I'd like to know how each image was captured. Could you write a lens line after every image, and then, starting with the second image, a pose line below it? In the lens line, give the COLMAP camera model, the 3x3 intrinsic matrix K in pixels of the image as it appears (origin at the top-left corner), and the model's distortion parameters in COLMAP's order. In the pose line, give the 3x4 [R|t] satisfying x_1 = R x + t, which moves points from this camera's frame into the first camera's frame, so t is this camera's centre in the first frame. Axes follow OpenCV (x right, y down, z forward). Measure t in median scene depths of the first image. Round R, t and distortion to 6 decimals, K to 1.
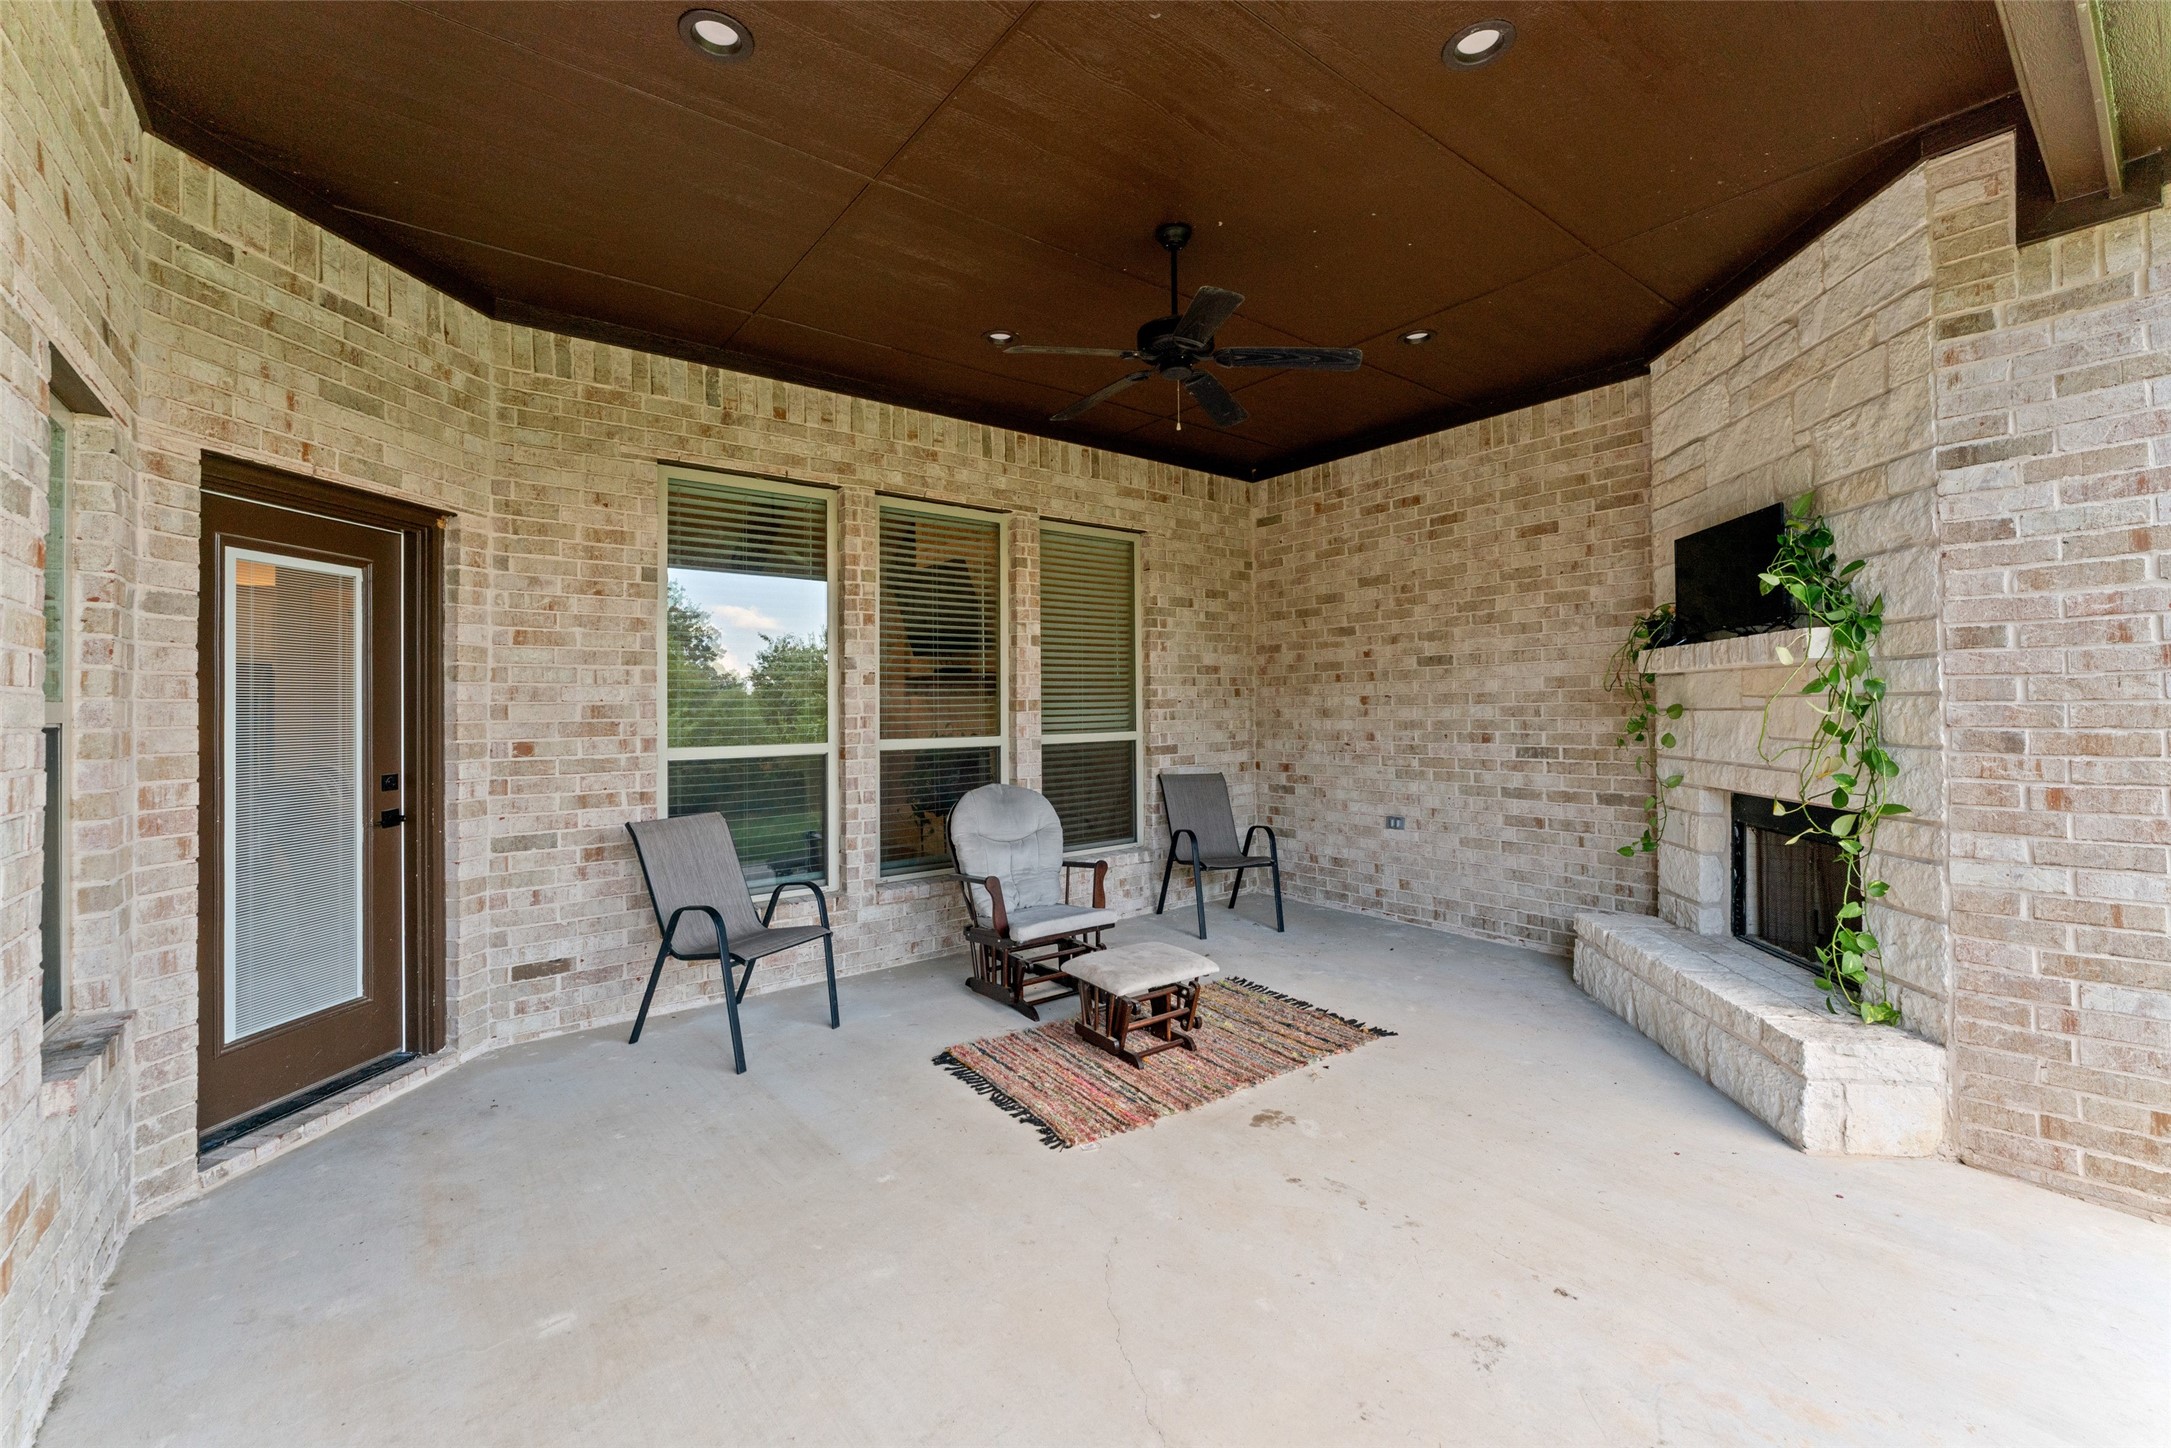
lens RADIAL K [[888.9, 0, 1081.5], [0, 888.9, 705.7], [0, 0, 1]] dist [-0.001065, 0.000048]
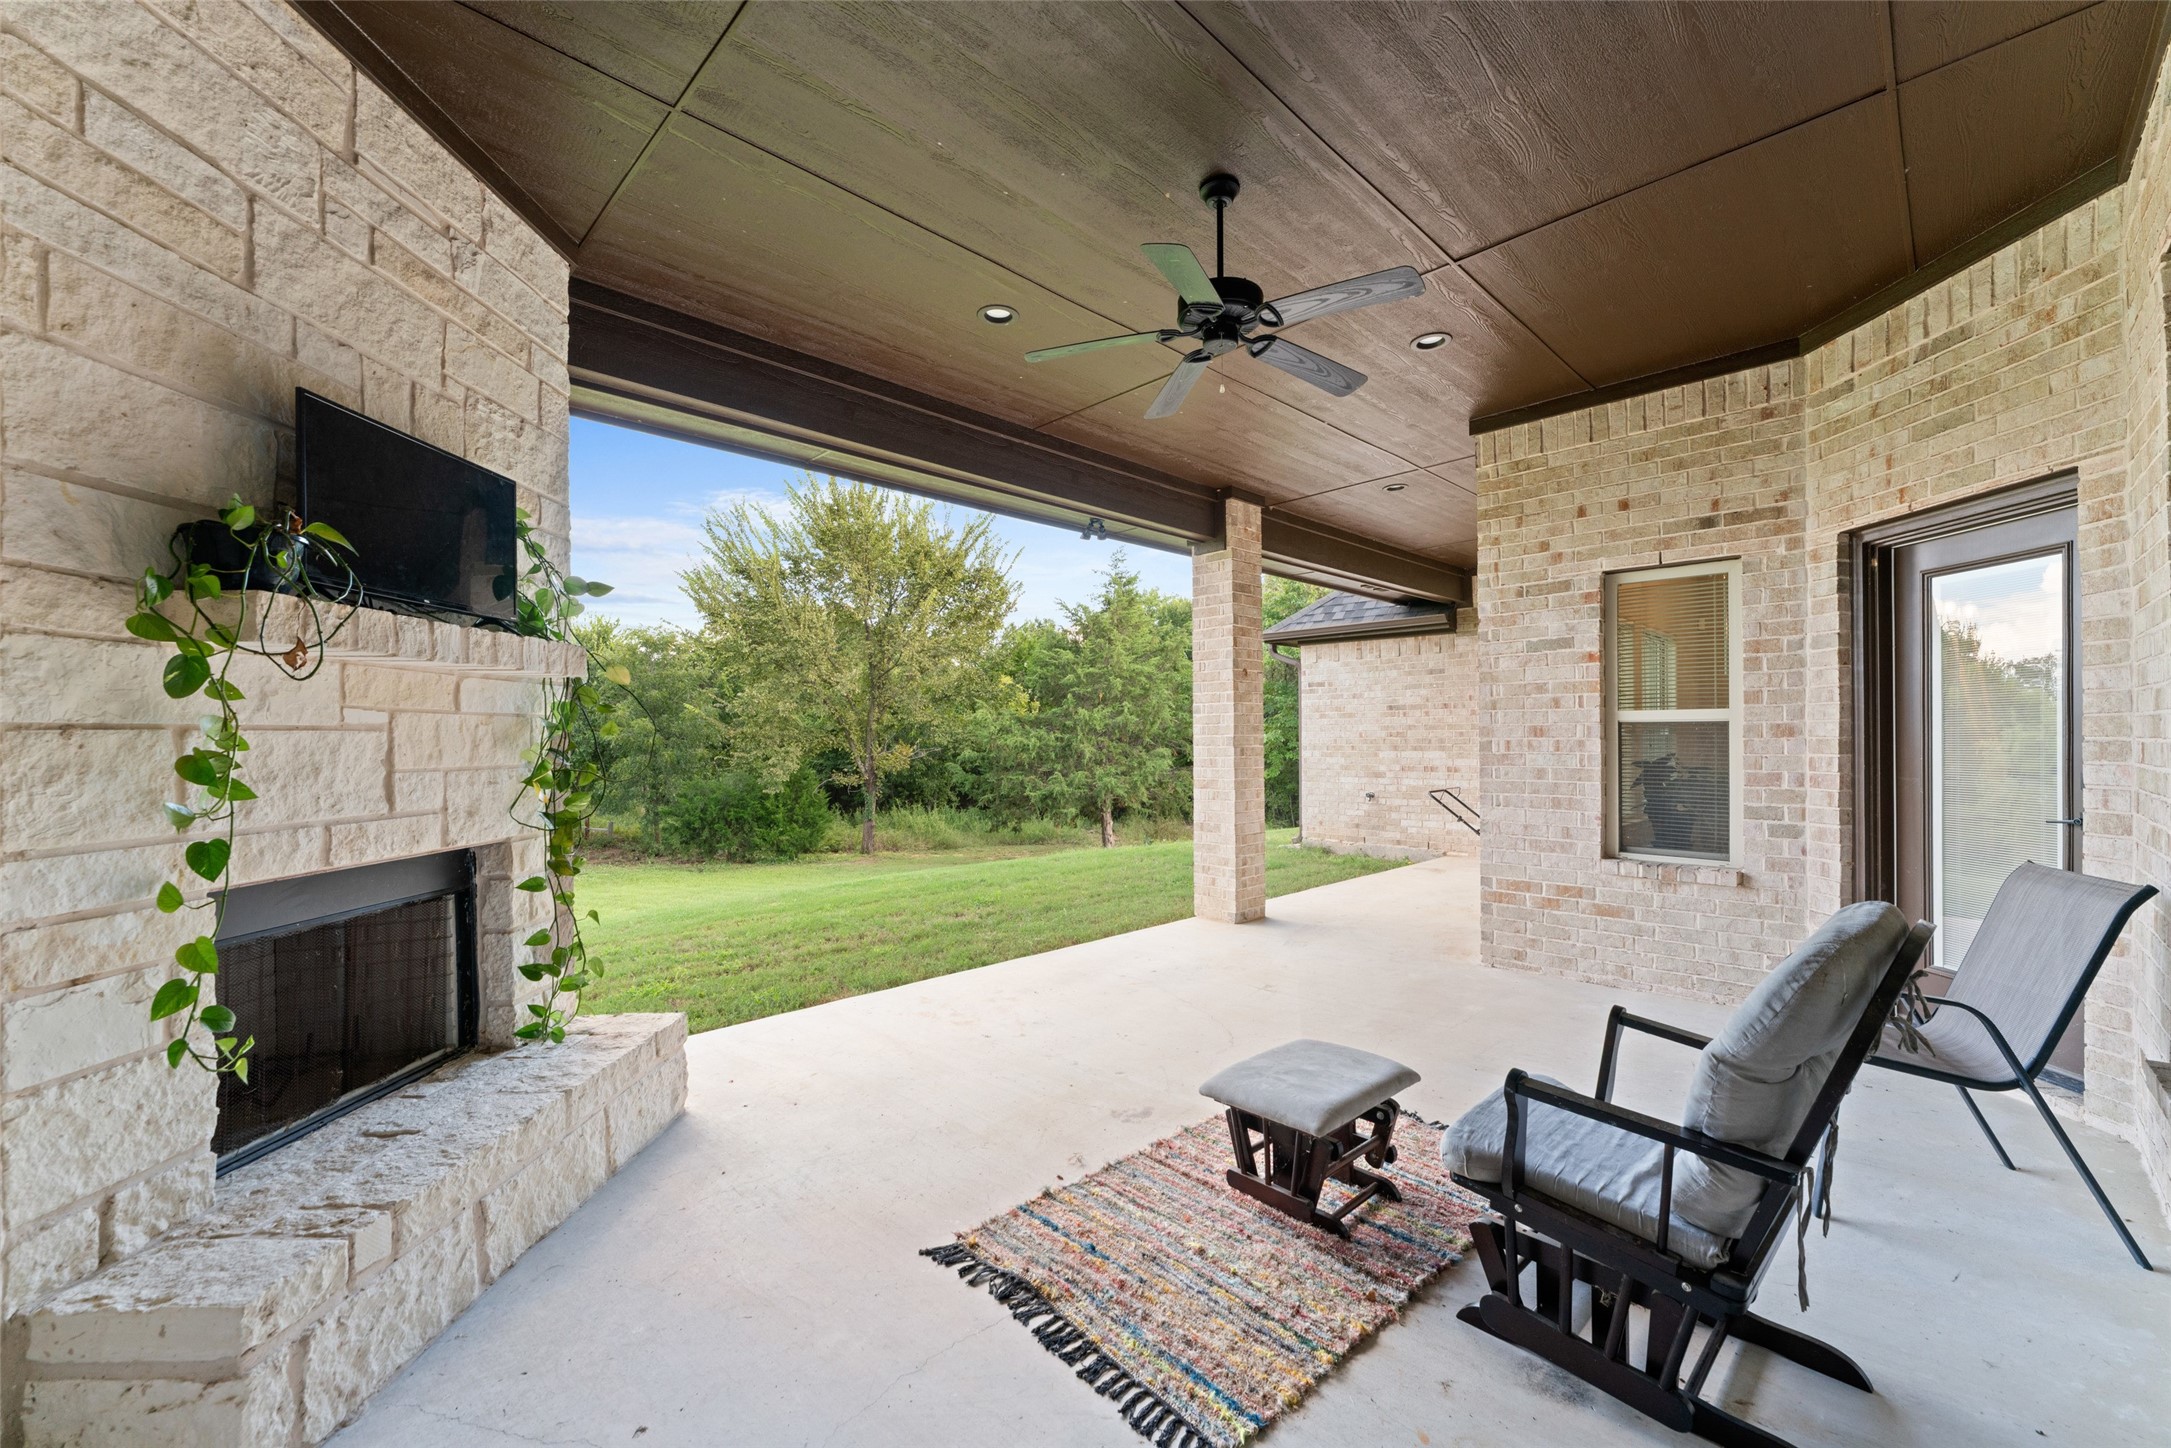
lens RADIAL K [[888.9, 0, 1079.1], [0, 888.9, 733.4], [0, 0, 1]] dist [-0.001065, 0.000048]
pose [[-0.992819, 0.019347, -0.118051, 0.323434], [0.020383, 0.999764, -0.007576, 0.022108], [0.117876, -0.009928, -0.992979, 1.672969]]
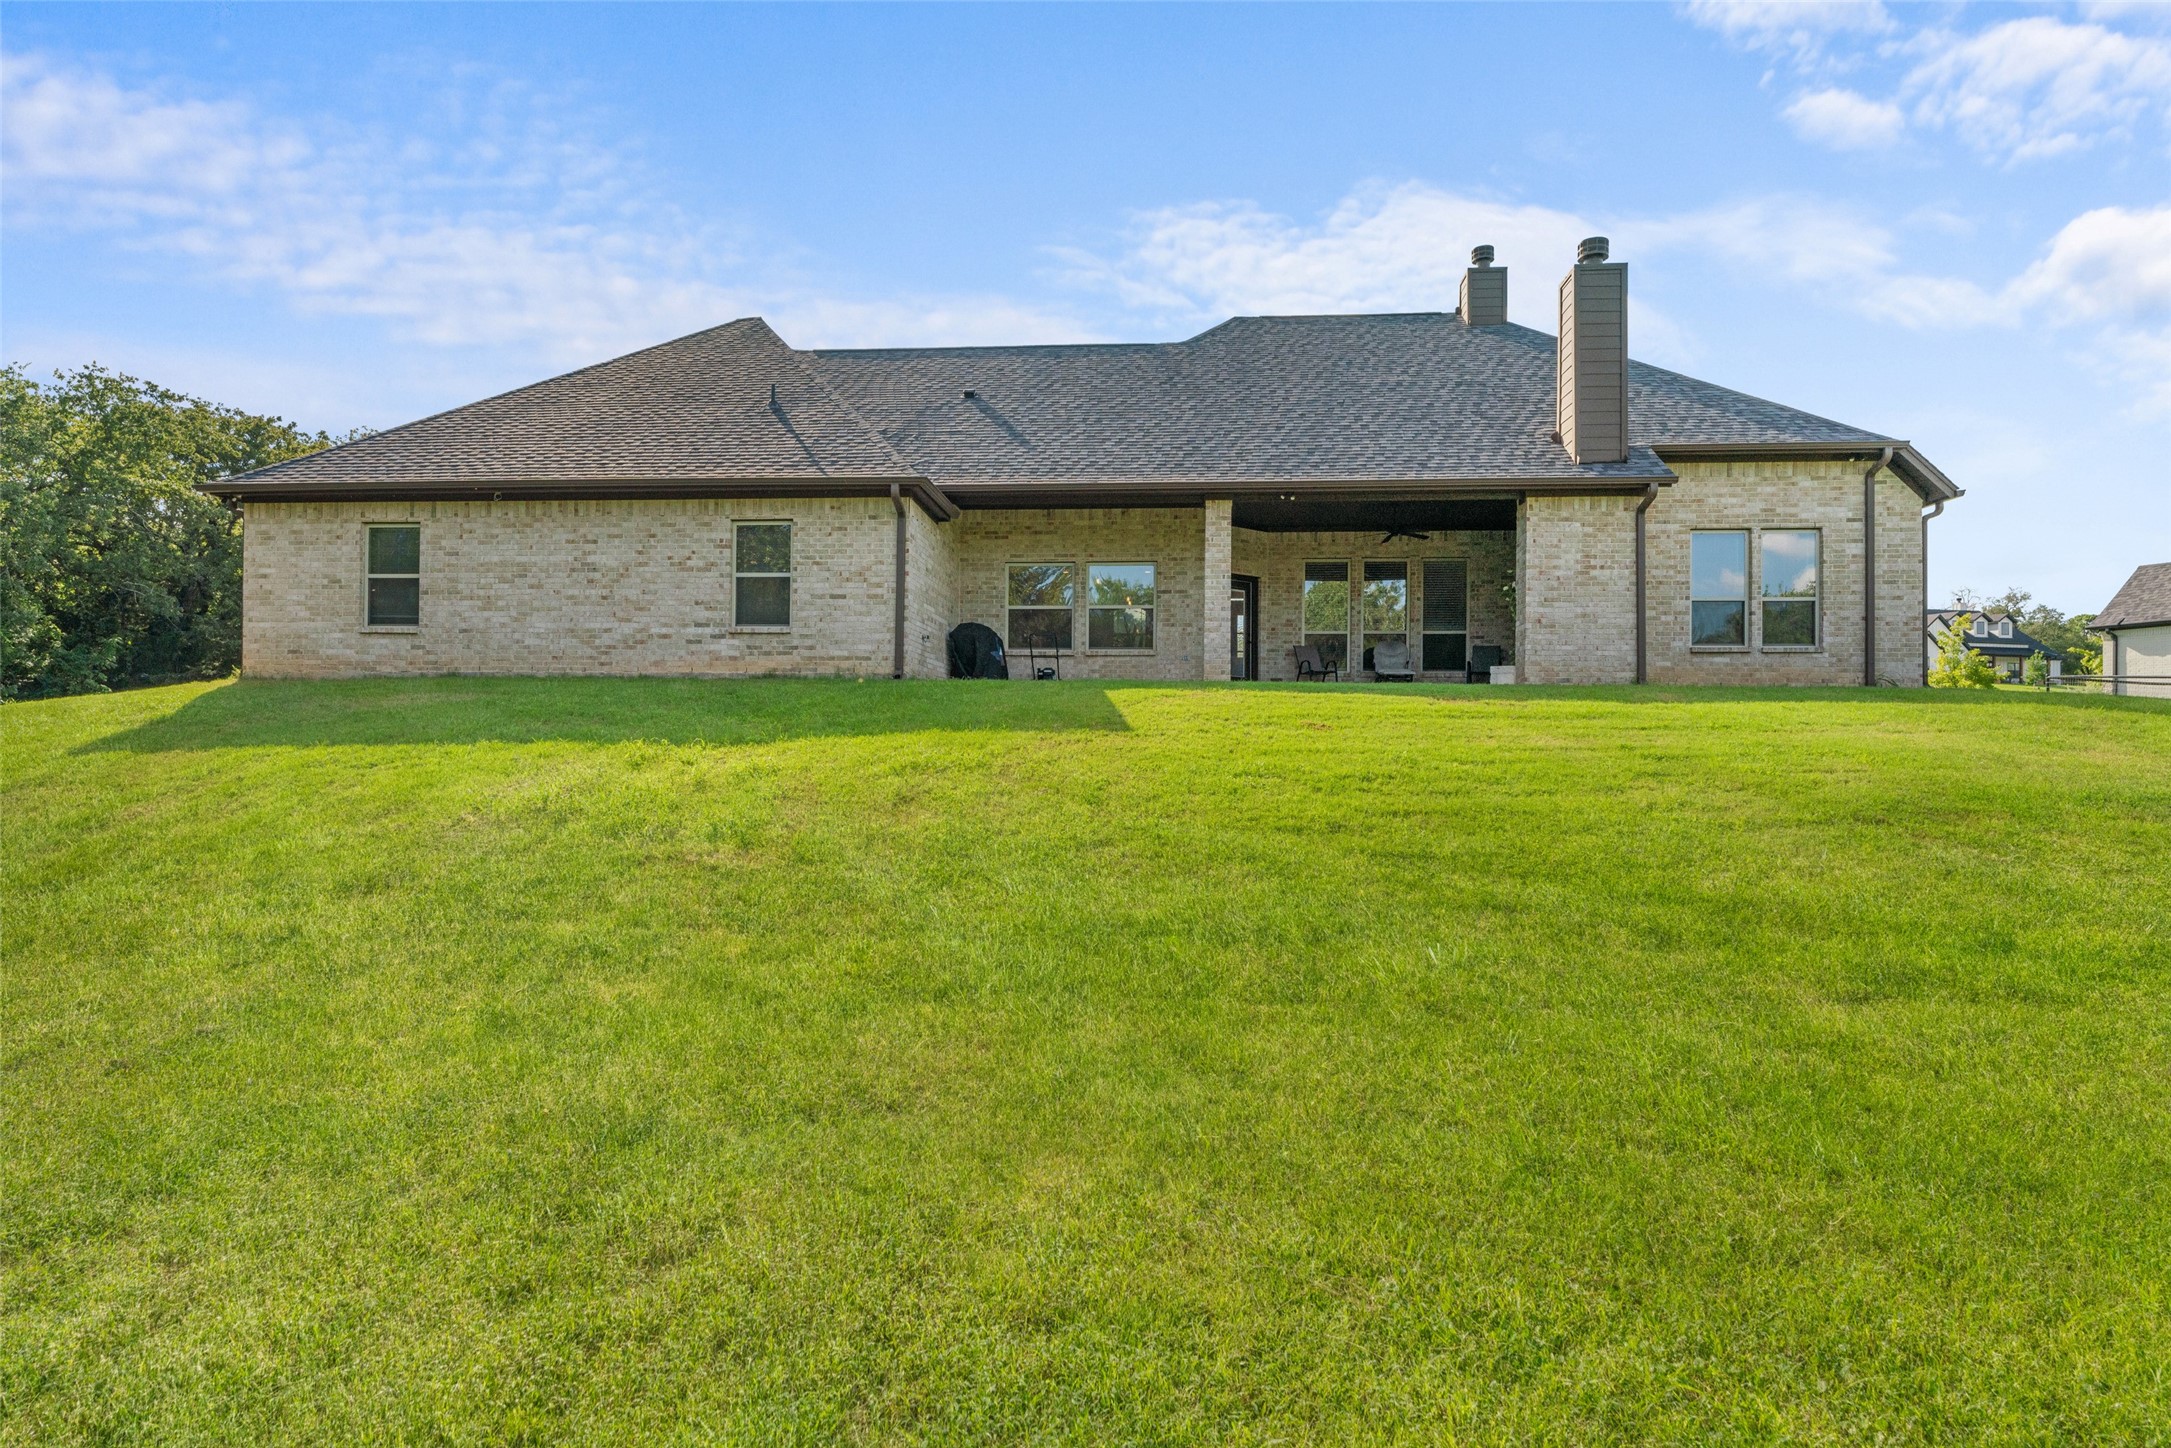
lens RADIAL K [[1234.5, 0, 1083.1], [0, 1234.5, 720.4], [0, 0, 1]] dist [-0.002125, 0.000074]
pose [[0.770208, 0.013220, -0.637655, 2.699307], [-0.008433, 0.999909, 0.010544, 0.469813], [0.637737, -0.002744, 0.770250, -4.559285]]
